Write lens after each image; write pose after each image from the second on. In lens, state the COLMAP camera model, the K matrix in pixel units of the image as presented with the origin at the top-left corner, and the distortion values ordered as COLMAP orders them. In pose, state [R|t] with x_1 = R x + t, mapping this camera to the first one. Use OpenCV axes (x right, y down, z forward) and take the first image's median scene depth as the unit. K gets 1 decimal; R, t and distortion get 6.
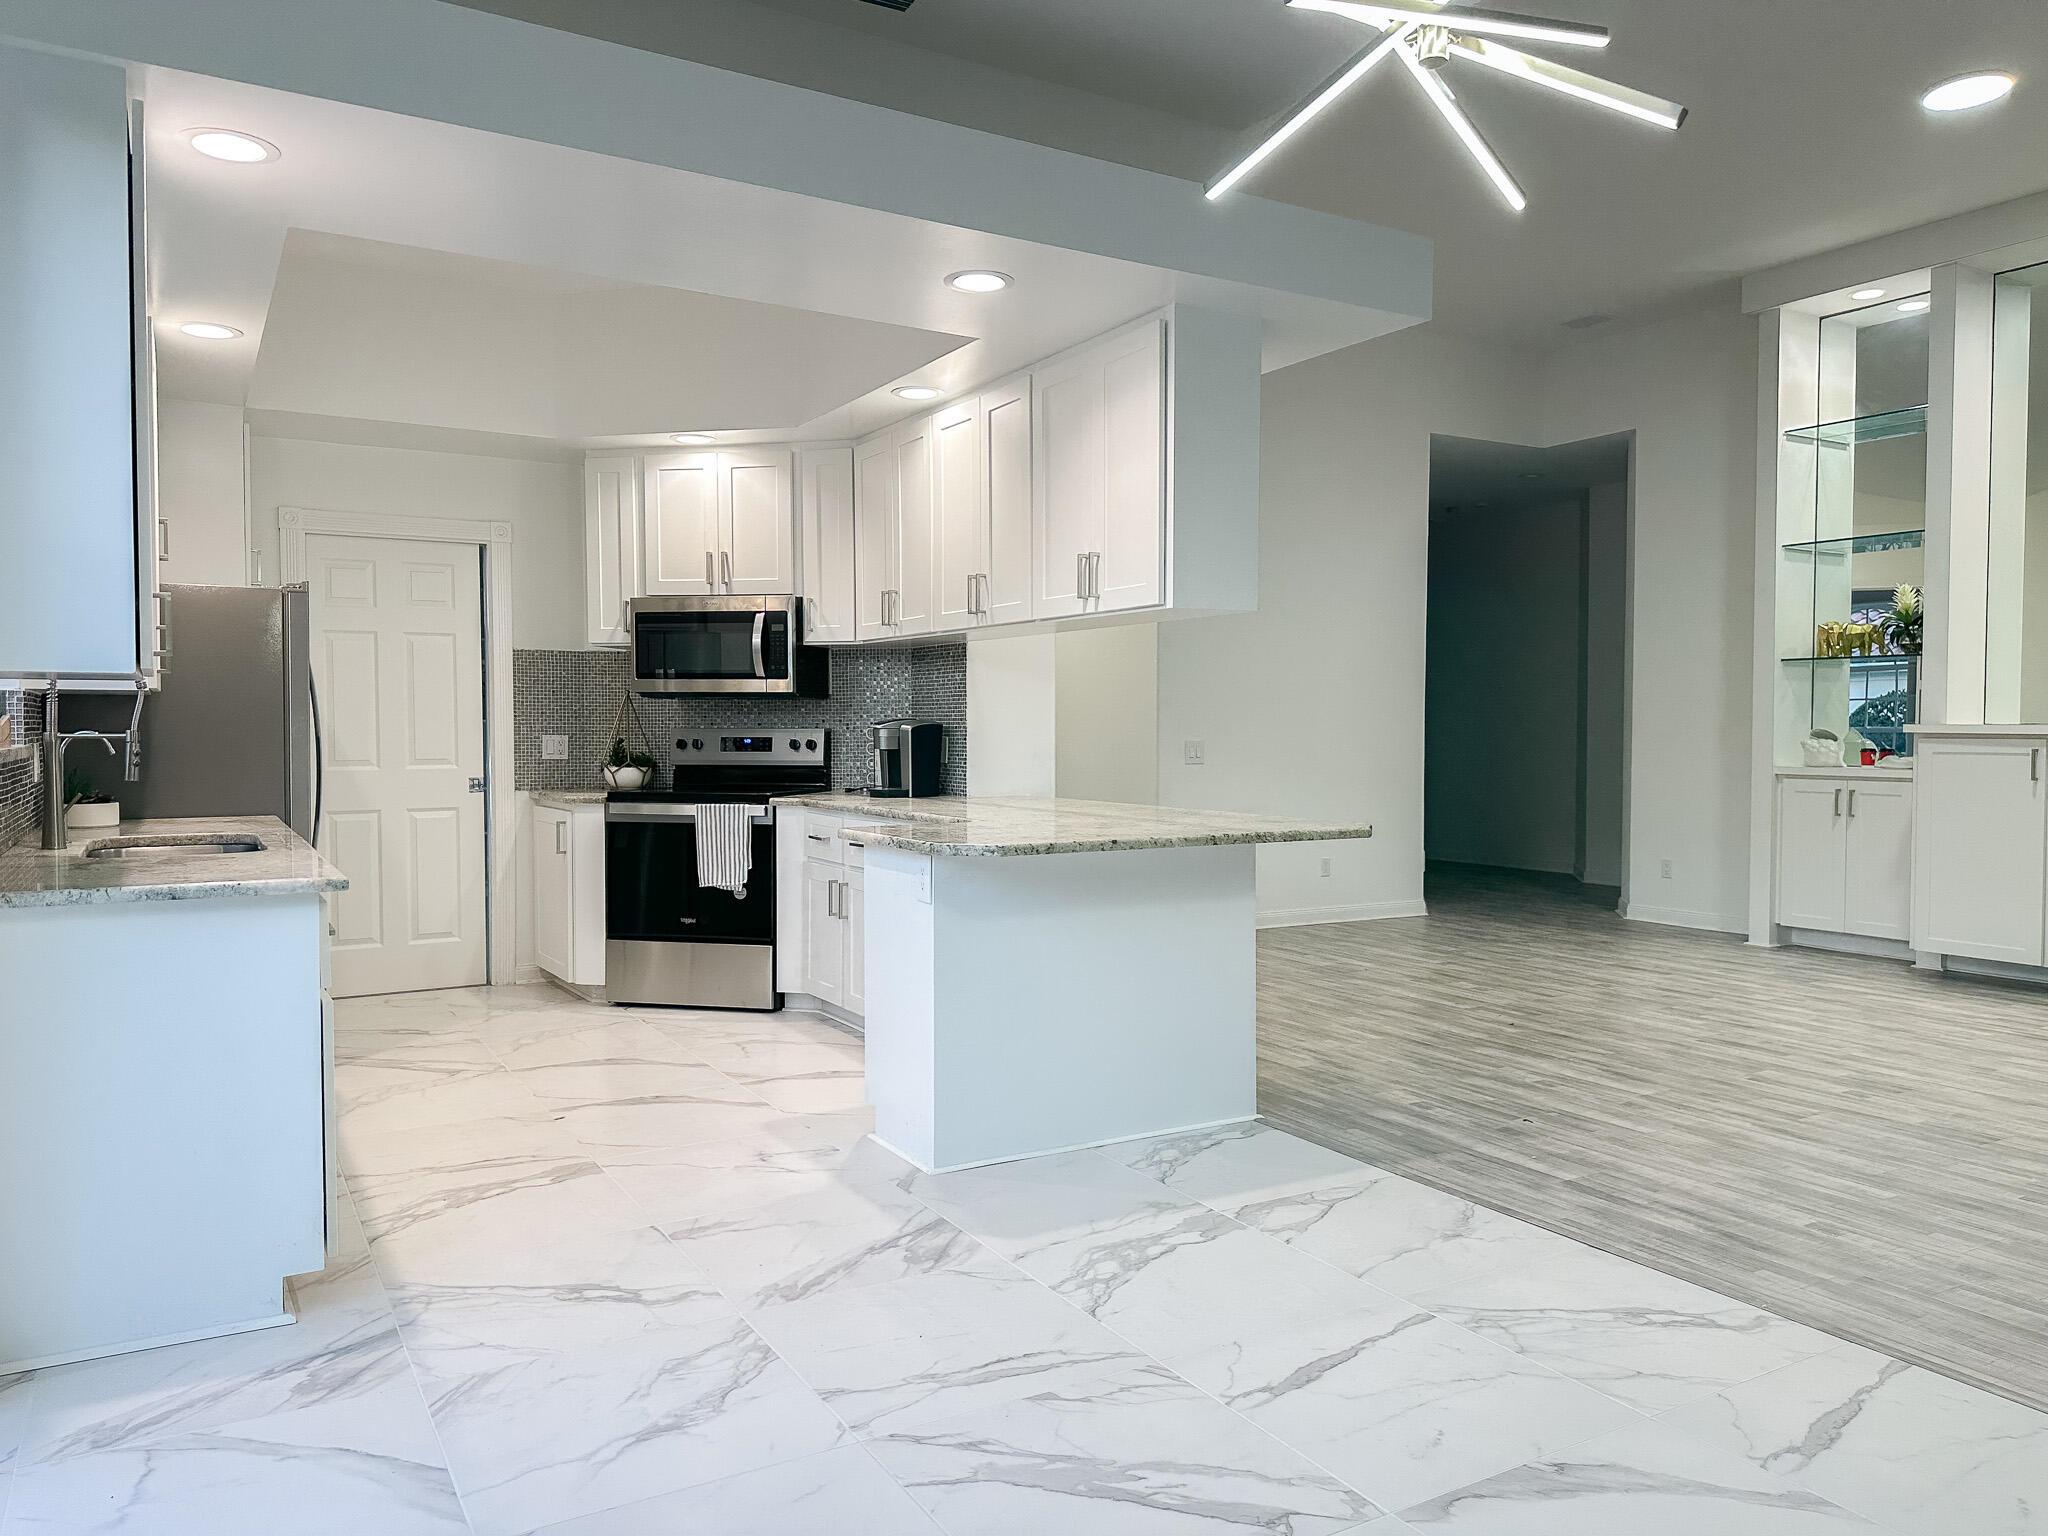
lens RADIAL K [[1456.7, 0, 1030.2], [0, 1456.7, 759.5], [0, 0, 1]] dist [0.095292, -0.127578]
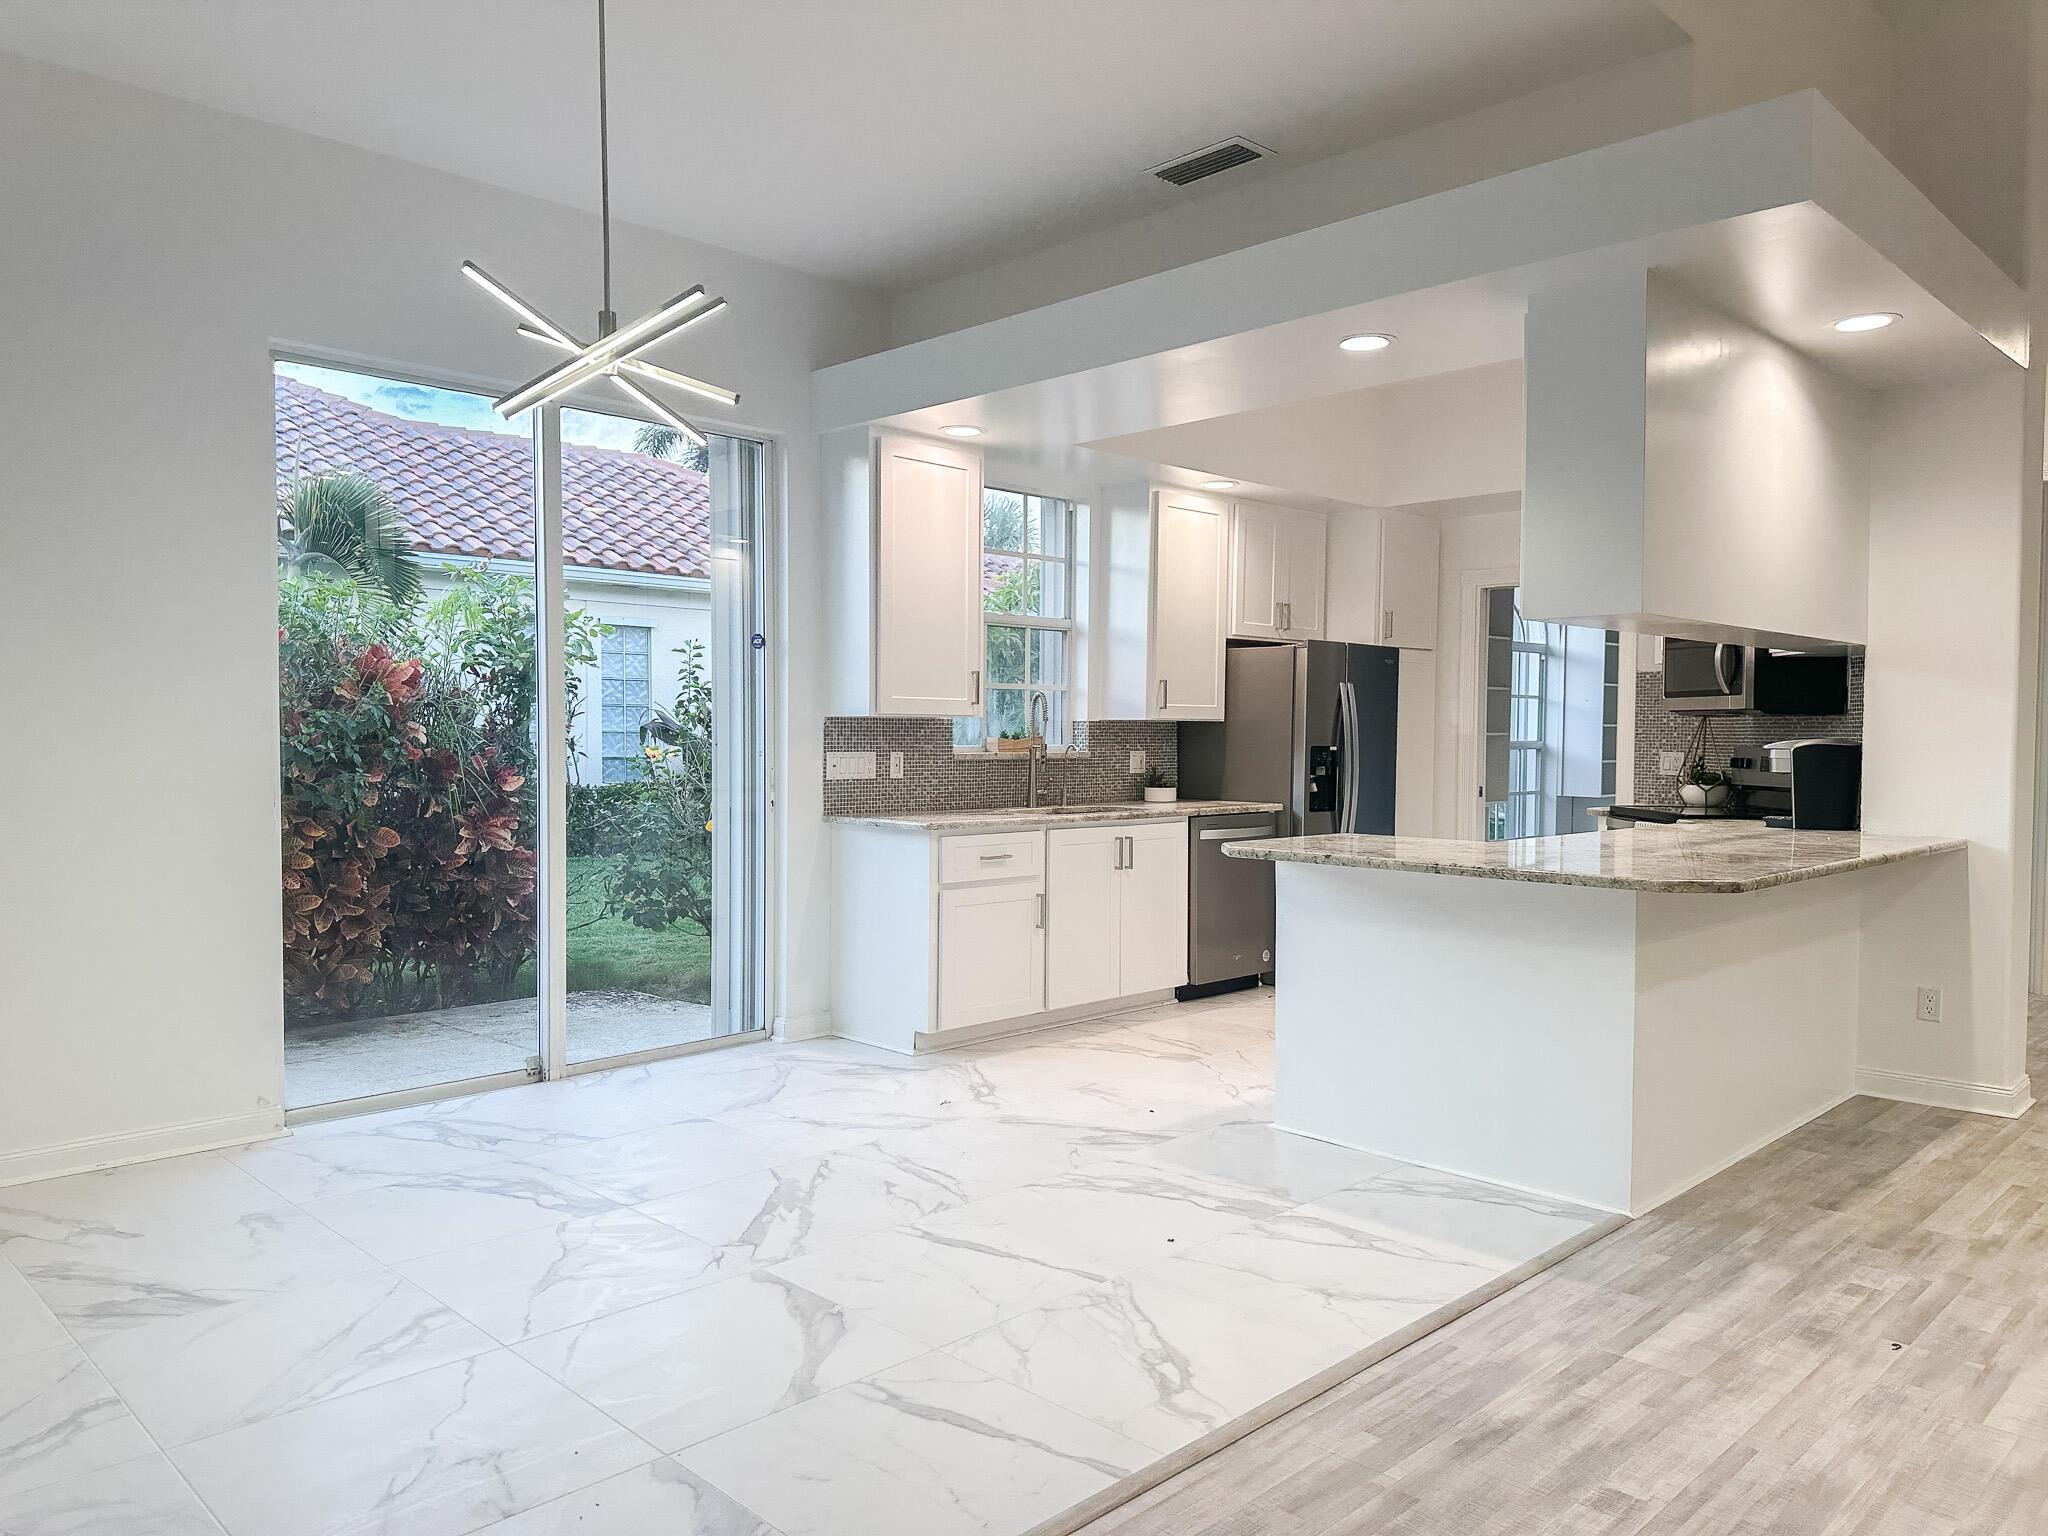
lens RADIAL K [[1430.4, 0, 1009.9], [0, 1430.4, 776.5], [0, 0, 1]] dist [0.095789, -0.110757]
pose [[0.243795, 0.032545, -0.969280, 1.065051], [-0.029420, 0.999225, 0.026151, -0.023759], [0.969380, 0.022141, 0.244564, 0.540480]]
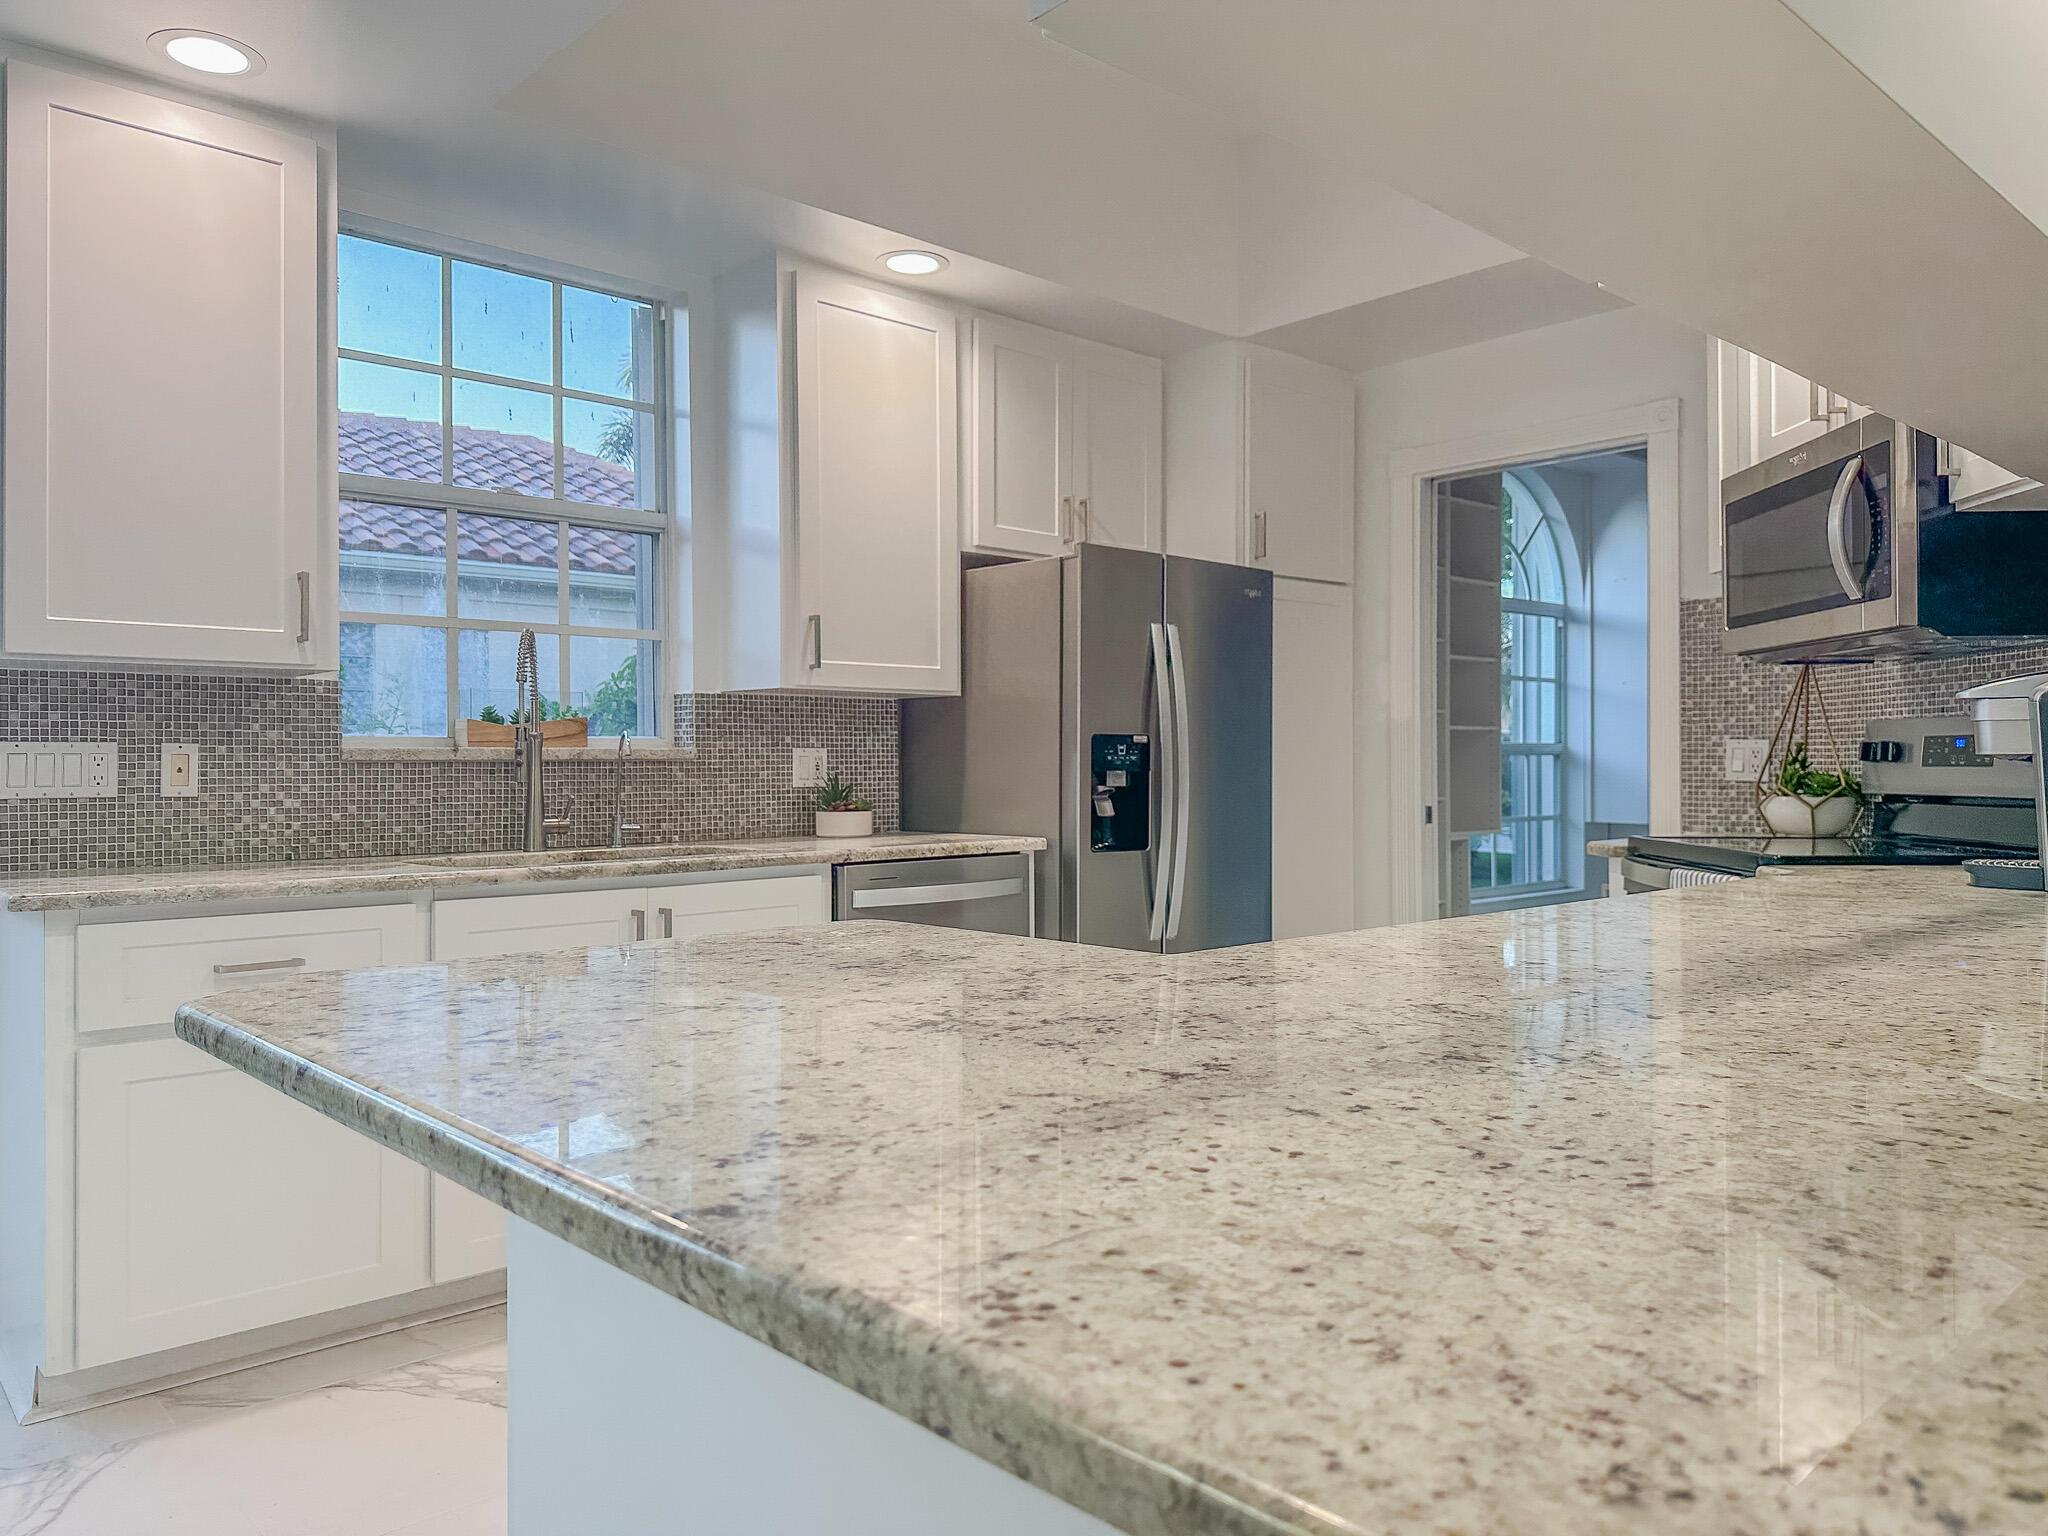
lens RADIAL K [[1456.7, 0, 1030.2], [0, 1456.7, 759.5], [0, 0, 1]] dist [0.095292, -0.127578]
pose [[0.215730, -0.002824, -0.976449, 0.357910], [-0.018982, 0.999795, -0.007085, 0.001154], [0.976269, 0.020063, 0.215632, 1.114822]]
